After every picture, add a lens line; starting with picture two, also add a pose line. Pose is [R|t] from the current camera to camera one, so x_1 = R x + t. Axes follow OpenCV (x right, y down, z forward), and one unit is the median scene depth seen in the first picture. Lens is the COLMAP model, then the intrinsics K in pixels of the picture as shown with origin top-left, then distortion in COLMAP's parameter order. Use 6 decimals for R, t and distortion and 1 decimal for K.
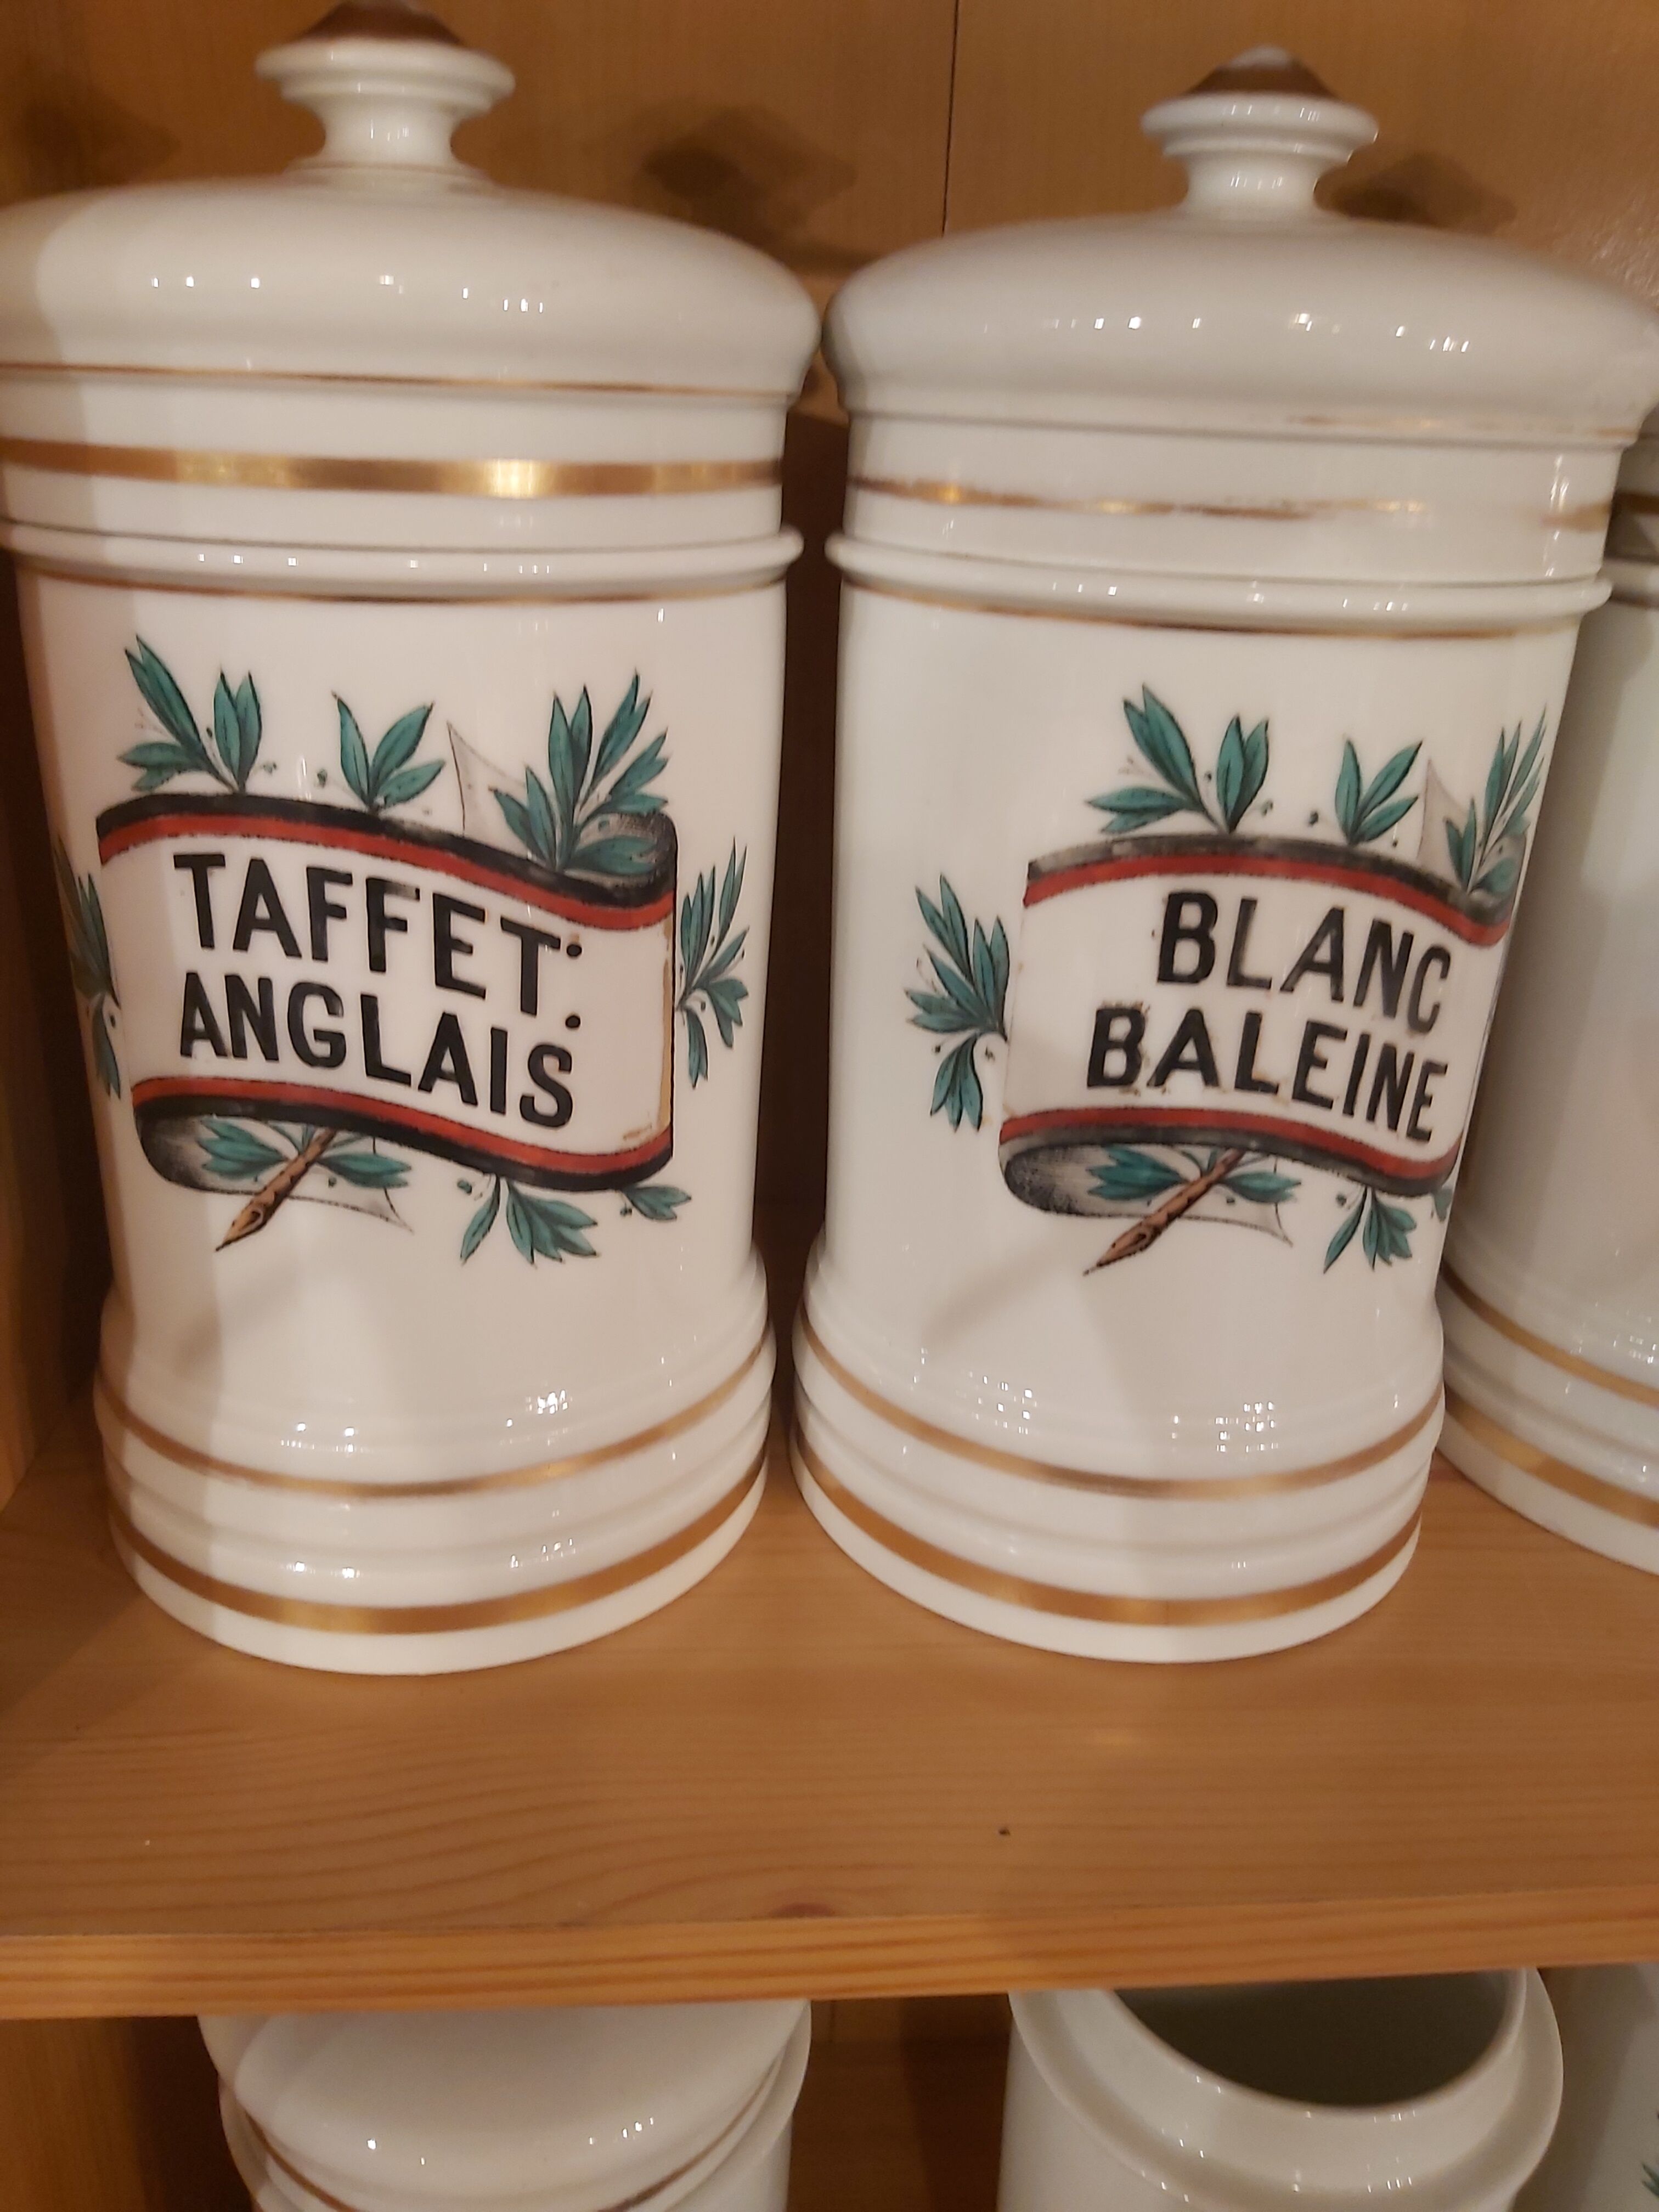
lens RADIAL K [[1739.3, 0, 781.7], [0, 1739.3, 1078.9], [0, 0, 1]] dist [0.095032, -0.185318]
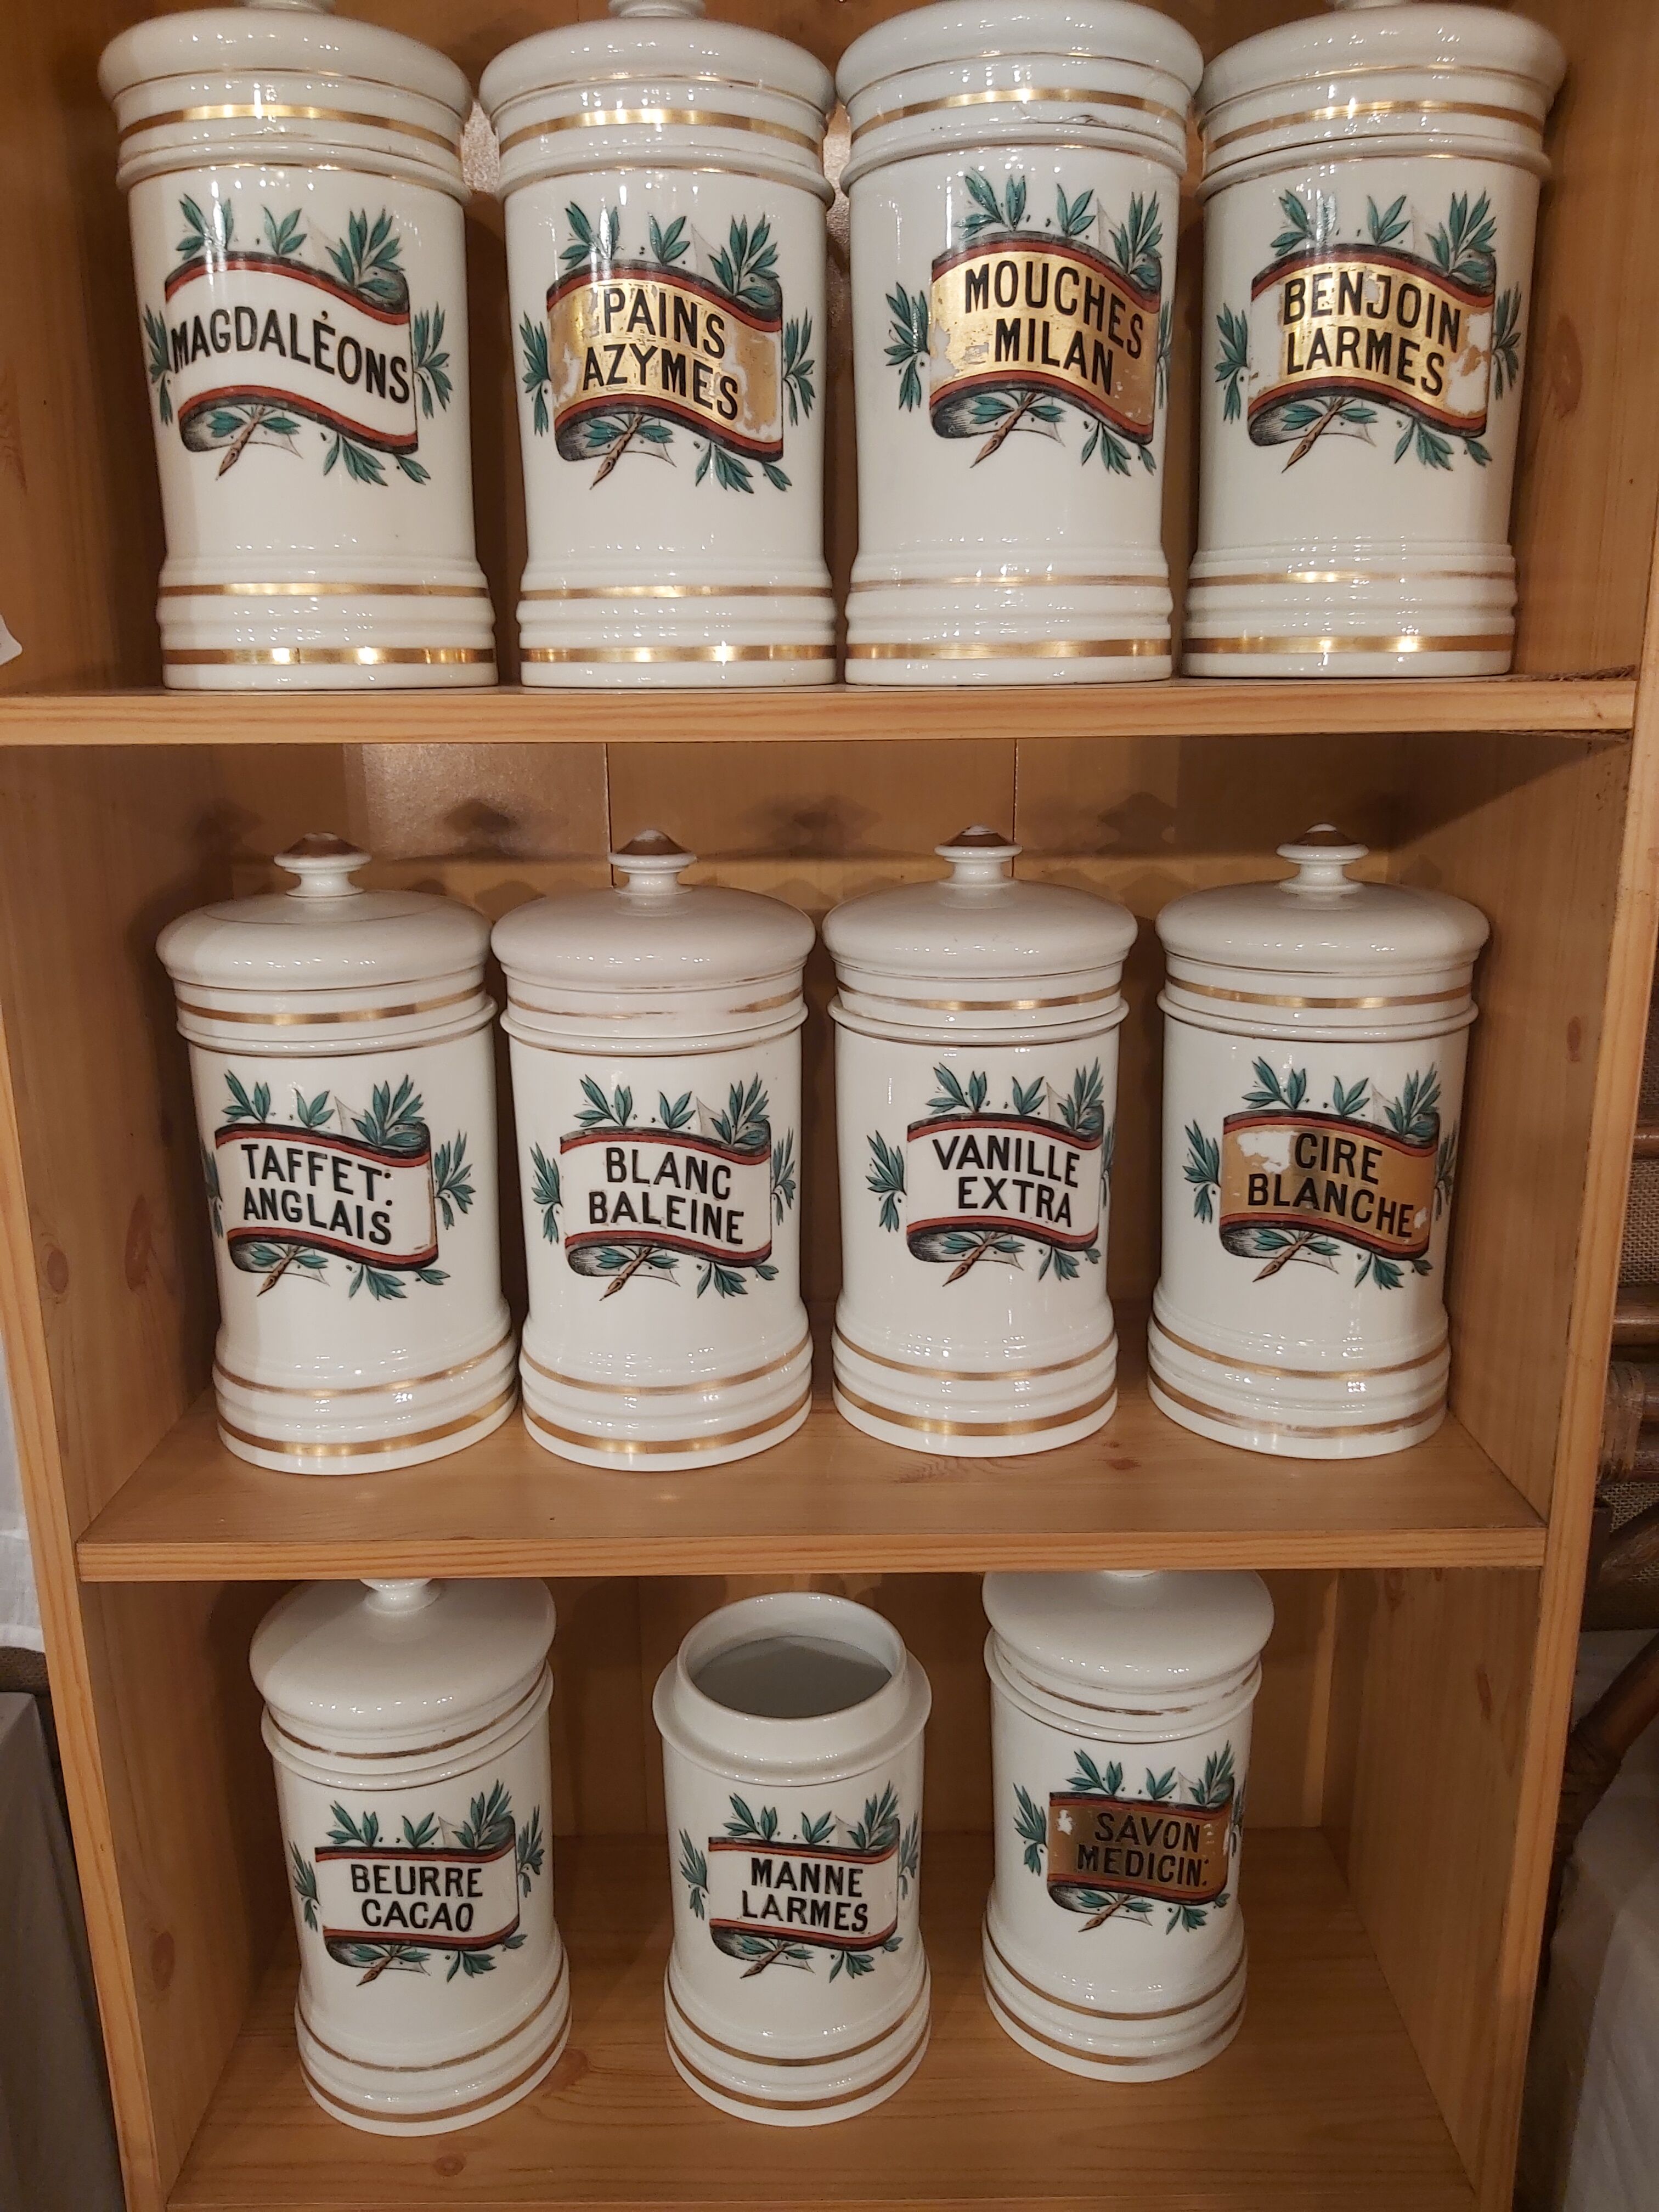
lens RADIAL K [[1739.3, 0, 781.7], [0, 1739.3, 1078.9], [0, 0, 1]] dist [0.095032, -0.185318]
pose [[0.996198, -0.029560, -0.081950, 0.686655], [0.019318, 0.992211, -0.123059, 0.116706], [0.084950, 0.121008, 0.989010, -1.566033]]
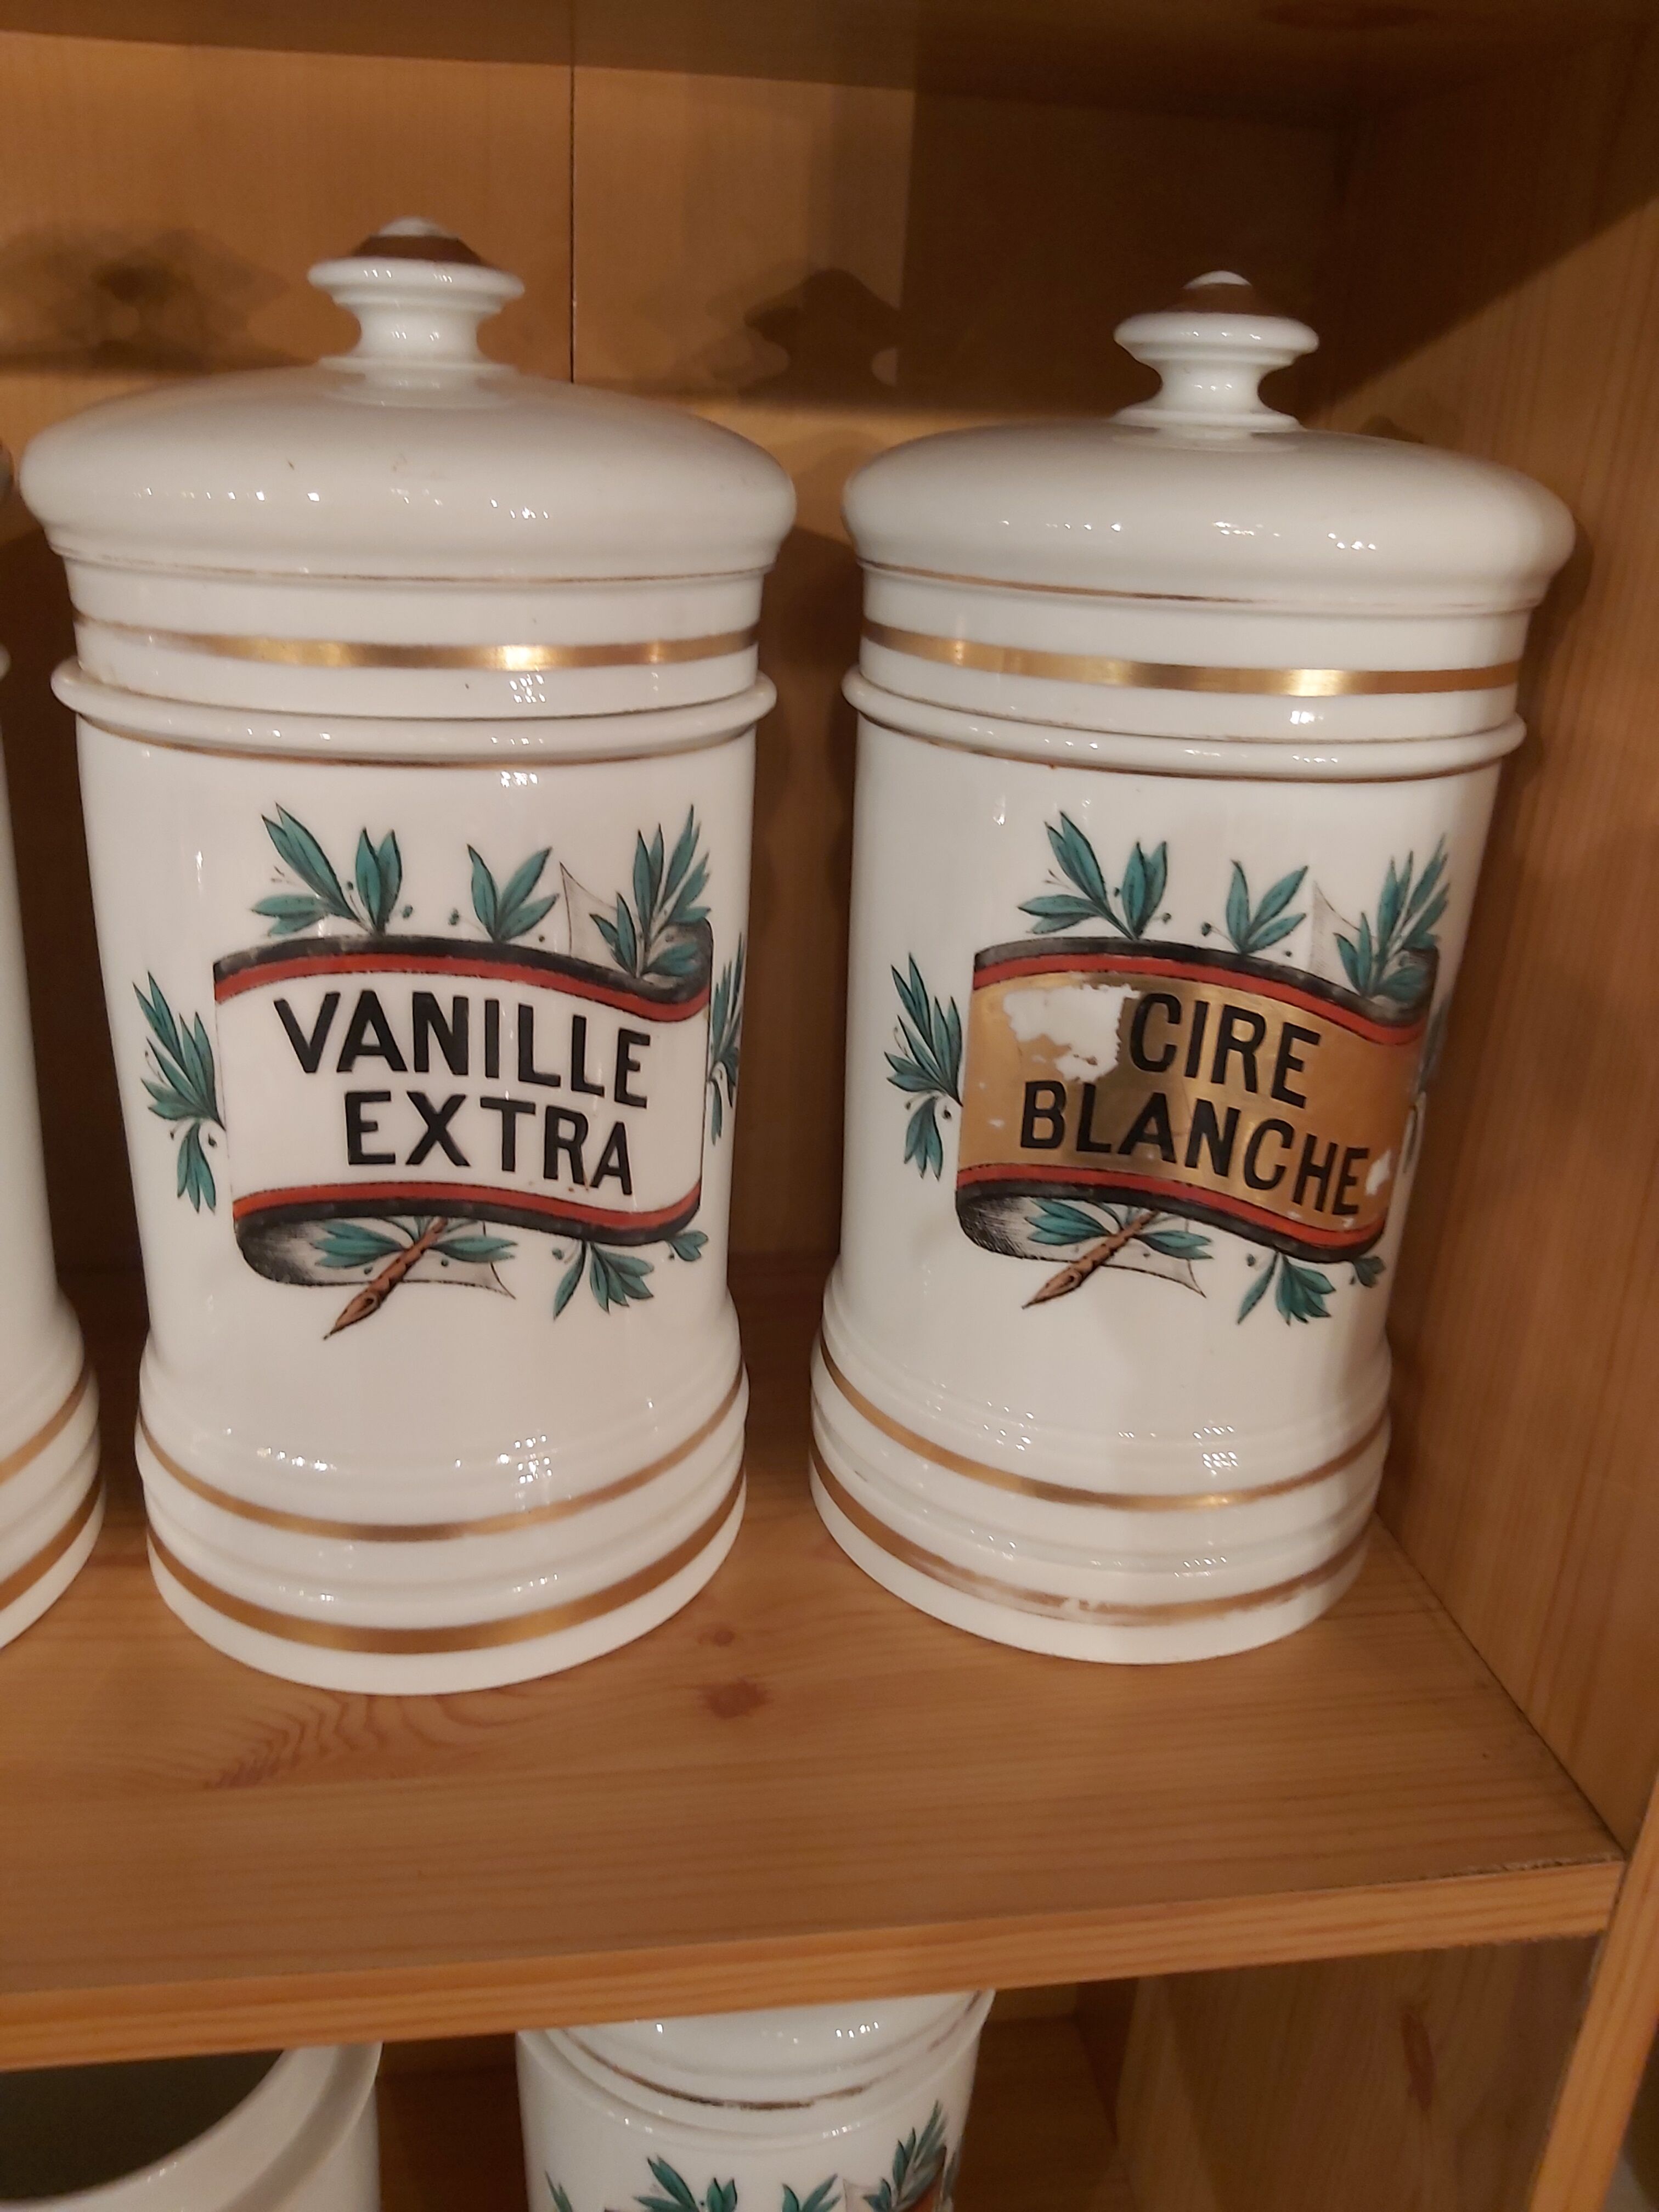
lens RADIAL K [[1739.3, 0, 781.7], [0, 1739.3, 1078.9], [0, 0, 1]] dist [0.095032, -0.185318]
pose [[0.998018, -0.016003, 0.060855, 0.935633], [0.015807, 0.999868, 0.003700, -0.061141], [-0.060906, -0.002731, 0.998140, -0.024728]]
